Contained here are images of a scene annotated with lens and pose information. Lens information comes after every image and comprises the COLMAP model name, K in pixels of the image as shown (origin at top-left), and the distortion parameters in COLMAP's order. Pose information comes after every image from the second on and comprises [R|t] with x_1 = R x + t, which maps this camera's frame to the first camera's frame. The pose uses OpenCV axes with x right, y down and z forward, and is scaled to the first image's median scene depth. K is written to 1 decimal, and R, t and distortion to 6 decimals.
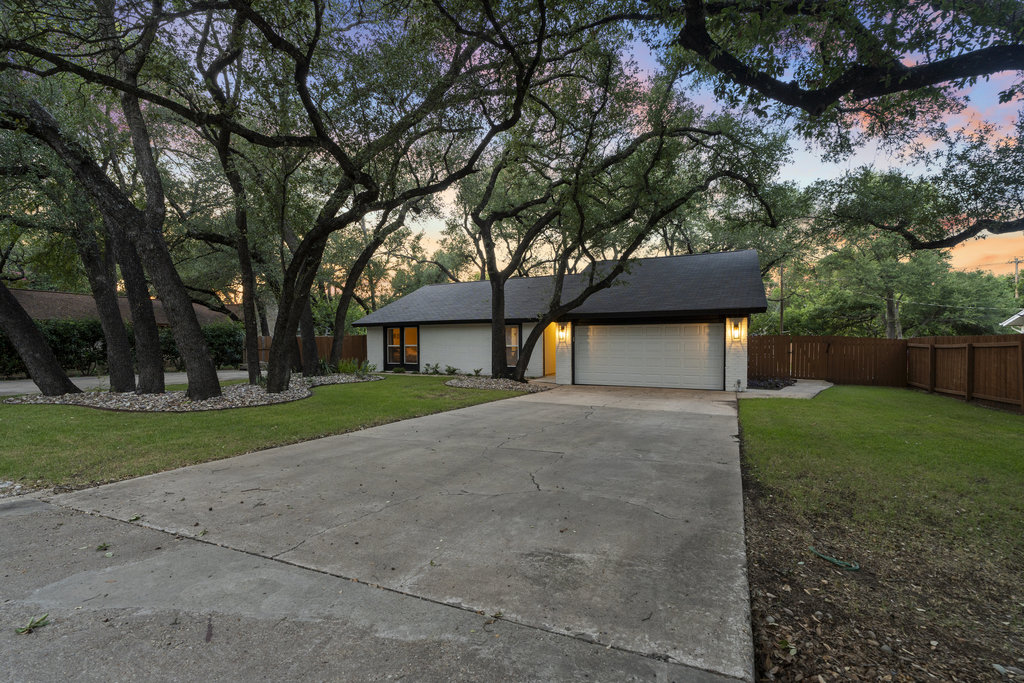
lens RADIAL K [[467.4, 0, 506.3], [0, 467.4, 352.5], [0, 0, 1]] dist [-0.005631, -0.000242]
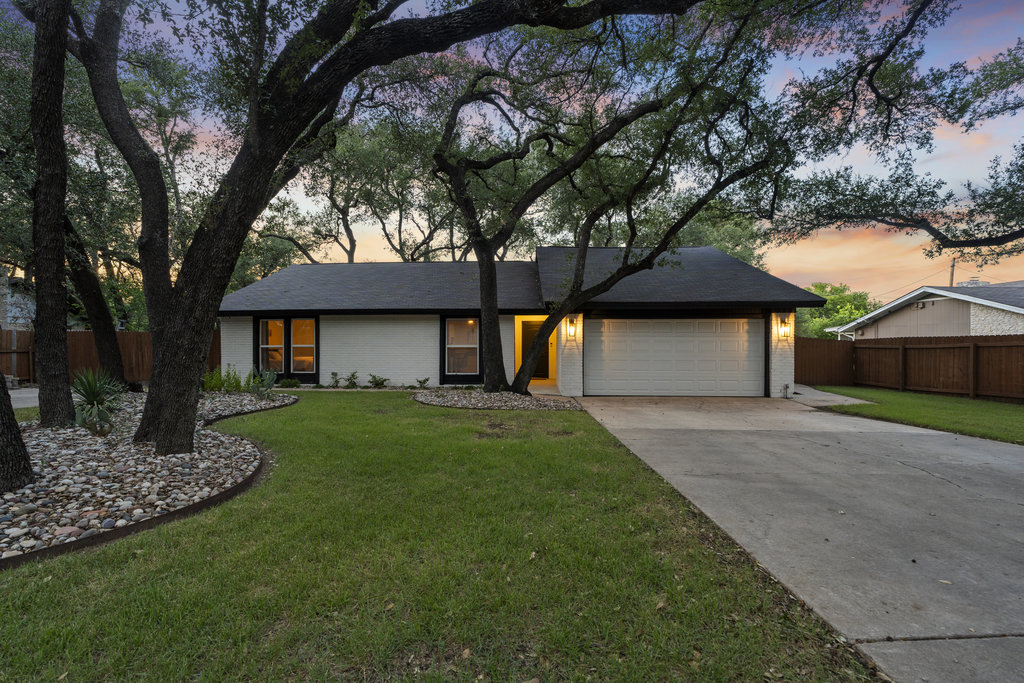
lens RADIAL K [[467.4, 0, 513.9], [0, 467.4, 344.2], [0, 0, 1]] dist [-0.005631, -0.000242]
pose [[0.911628, 0.006028, 0.410973, -0.285336], [0.006219, 0.999576, -0.028456, 0.005103], [-0.410970, 0.028497, 0.911203, 0.371403]]
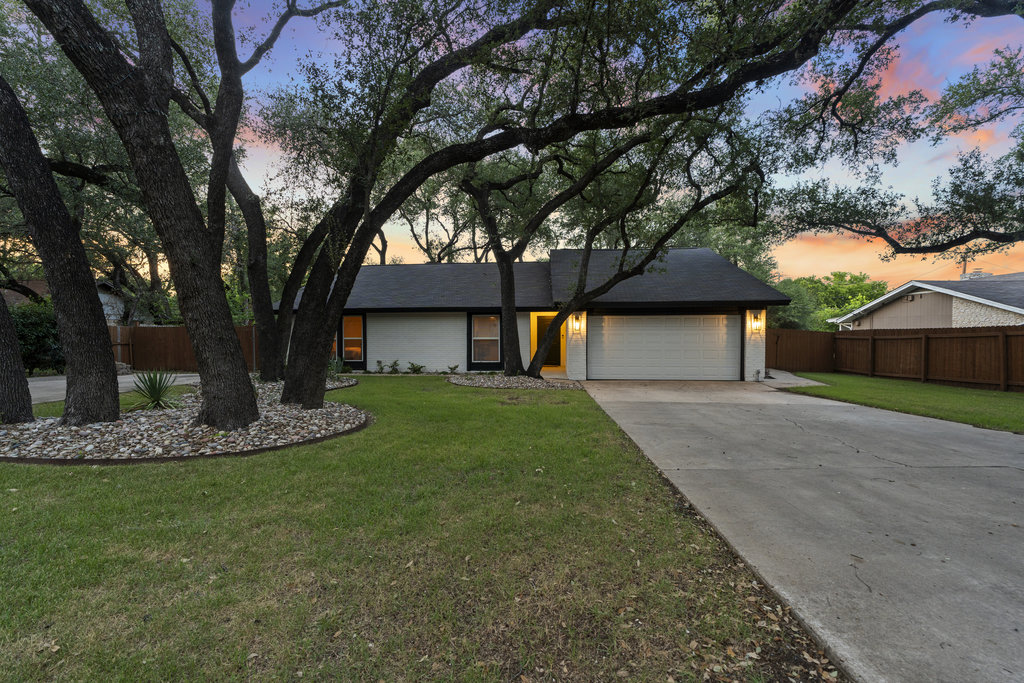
lens RADIAL K [[467.4, 0, 515.0], [0, 467.4, 345.3], [0, 0, 1]] dist [-0.005631, -0.000242]
pose [[0.927283, -0.006349, 0.374306, -0.344393], [0.008467, 0.999956, -0.004013, 0.003261], [-0.374264, 0.006891, 0.927296, 0.217865]]
